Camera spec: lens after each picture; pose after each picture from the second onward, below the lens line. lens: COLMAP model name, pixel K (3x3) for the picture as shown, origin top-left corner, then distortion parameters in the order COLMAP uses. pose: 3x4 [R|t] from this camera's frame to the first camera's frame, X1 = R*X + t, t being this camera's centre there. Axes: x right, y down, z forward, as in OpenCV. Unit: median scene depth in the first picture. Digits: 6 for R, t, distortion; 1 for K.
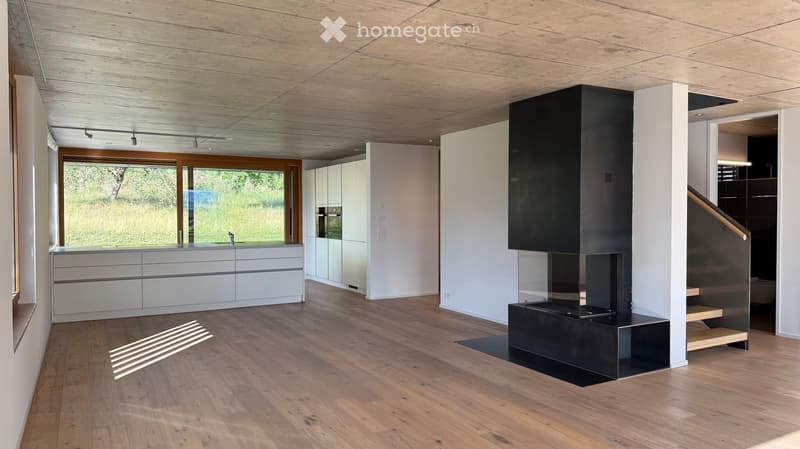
lens RADIAL K [[566.1, 0, 400.0], [0, 566.1, 224.5], [0, 0, 1]] dist [0.001639, 0.001377]
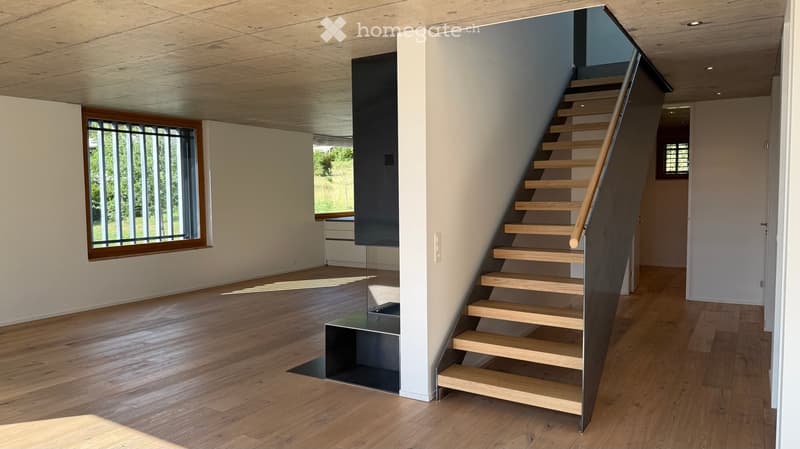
lens RADIAL K [[566.1, 0, 400.0], [0, 566.1, 224.5], [0, 0, 1]] dist [0.001639, 0.001377]
pose [[0.487125, 0.049723, -0.871916, 1.244029], [-0.011294, 0.998653, 0.050641, -0.022995], [0.873259, -0.014821, 0.487030, 0.675971]]
